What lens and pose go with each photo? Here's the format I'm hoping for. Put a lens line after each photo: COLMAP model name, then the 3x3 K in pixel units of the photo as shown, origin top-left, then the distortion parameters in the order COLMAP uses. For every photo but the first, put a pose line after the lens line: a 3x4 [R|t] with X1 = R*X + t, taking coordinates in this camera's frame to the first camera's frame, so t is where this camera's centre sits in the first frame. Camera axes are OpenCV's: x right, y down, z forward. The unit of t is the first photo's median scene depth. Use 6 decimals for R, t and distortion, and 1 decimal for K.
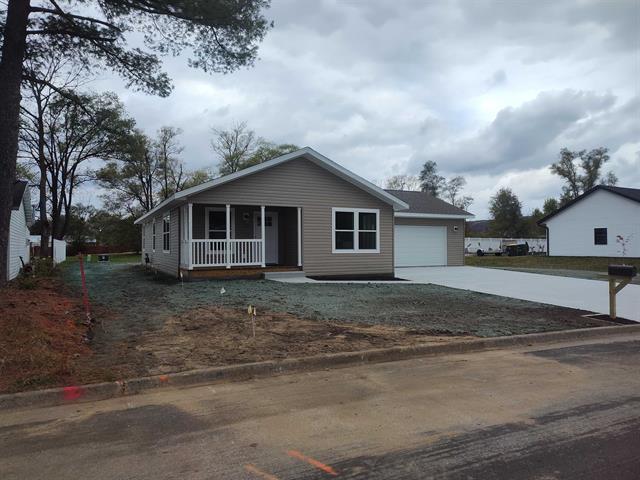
lens RADIAL K [[434.3, 0, 325.9], [0, 434.3, 237.3], [0, 0, 1]] dist [0.058476, -0.068531]
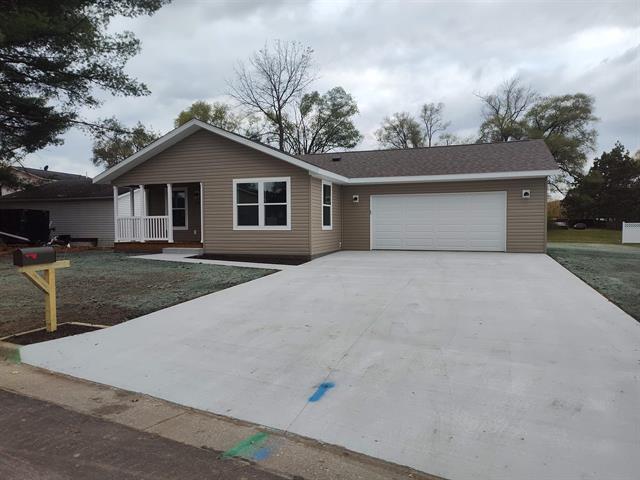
lens RADIAL K [[434.3, 0, 325.9], [0, 434.3, 237.3], [0, 0, 1]] dist [0.058476, -0.068531]
pose [[0.694935, 0.019911, -0.718797, 0.803222], [0.016795, 0.998894, 0.043906, 0.015322], [0.718877, -0.042584, 0.693832, 0.501098]]
